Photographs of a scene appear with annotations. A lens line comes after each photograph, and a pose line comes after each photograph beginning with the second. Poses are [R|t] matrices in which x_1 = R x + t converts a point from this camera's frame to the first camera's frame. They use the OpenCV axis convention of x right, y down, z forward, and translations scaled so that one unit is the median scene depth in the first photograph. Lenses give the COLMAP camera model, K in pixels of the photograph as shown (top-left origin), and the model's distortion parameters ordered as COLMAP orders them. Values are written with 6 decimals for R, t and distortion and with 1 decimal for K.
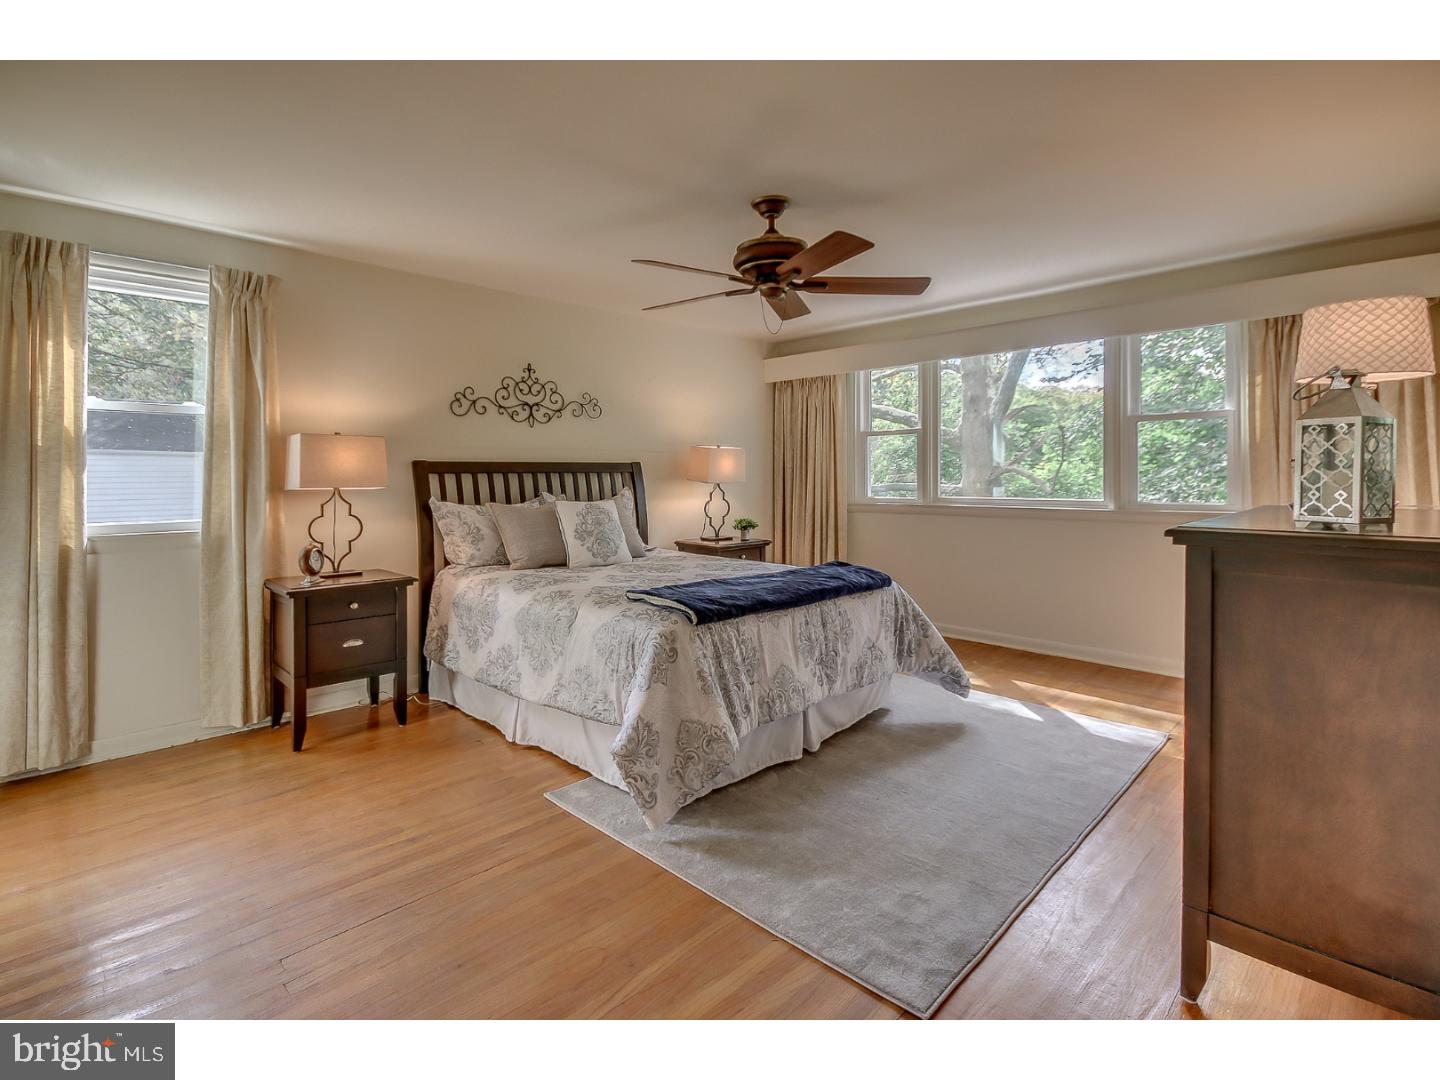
lens RADIAL K [[683.7, 0, 719.8], [0, 683.7, 505.4], [0, 0, 1]] dist [-0.000869, -0.000636]
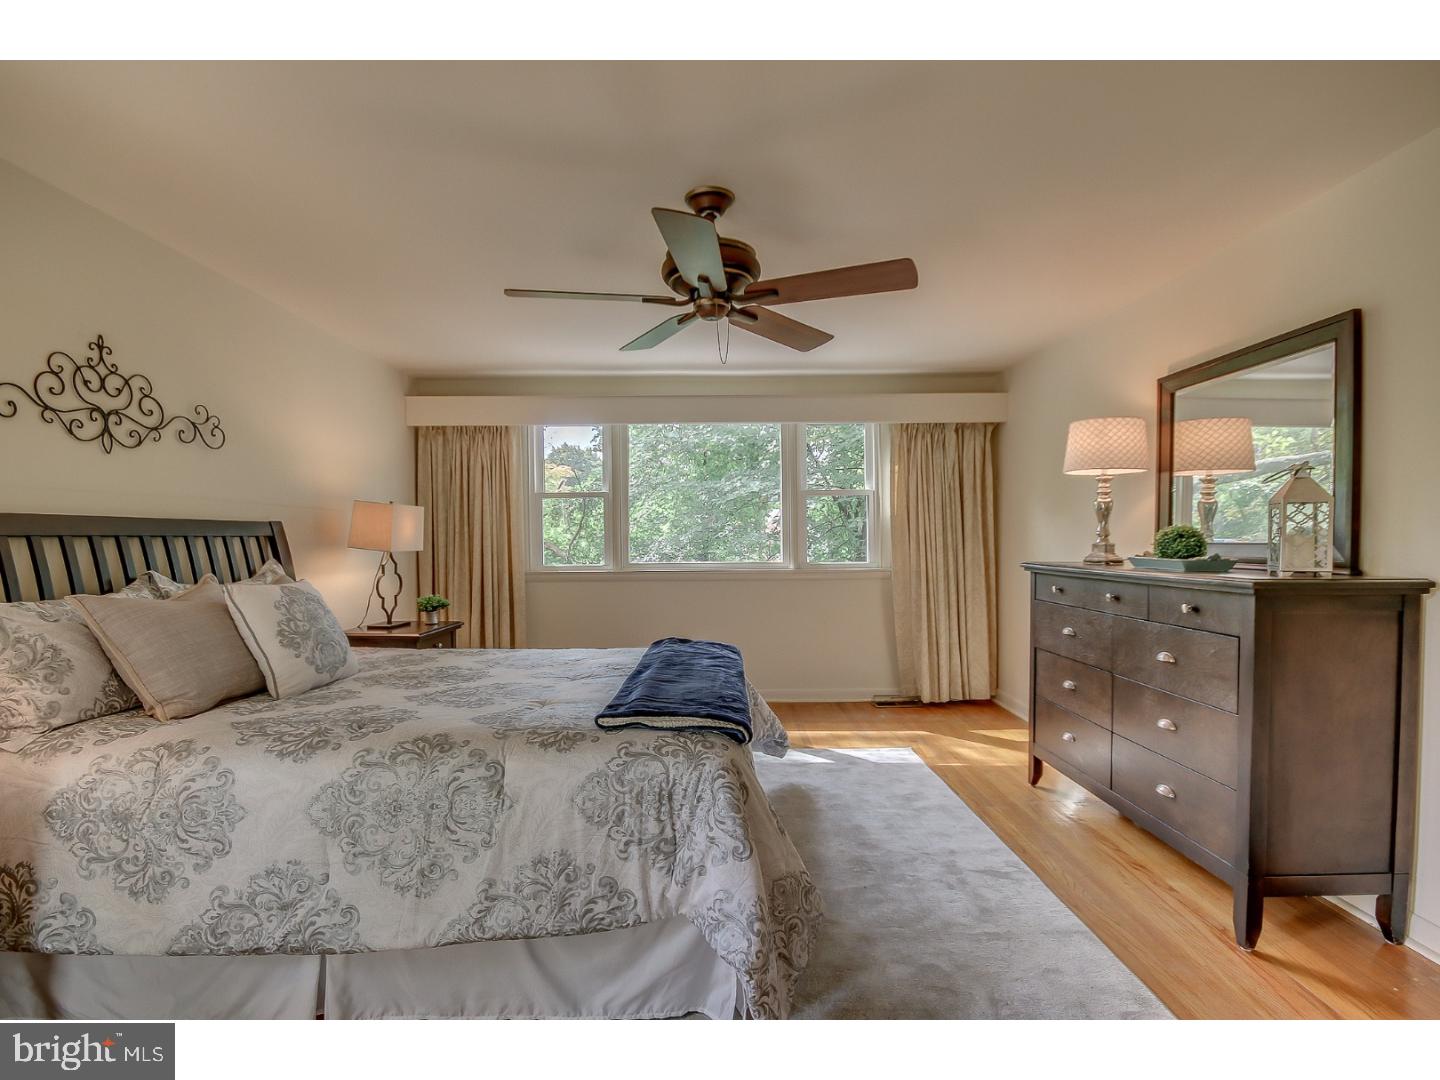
lens RADIAL K [[649.6, 0, 718.8], [0, 649.6, 570.2], [0, 0, 1]] dist [-0.000079, 0.000026]
pose [[0.712959, -0.031986, 0.700476, -0.302368], [0.032901, 0.999385, 0.012149, -0.011072], [-0.700433, 0.014385, 0.713573, 0.295585]]
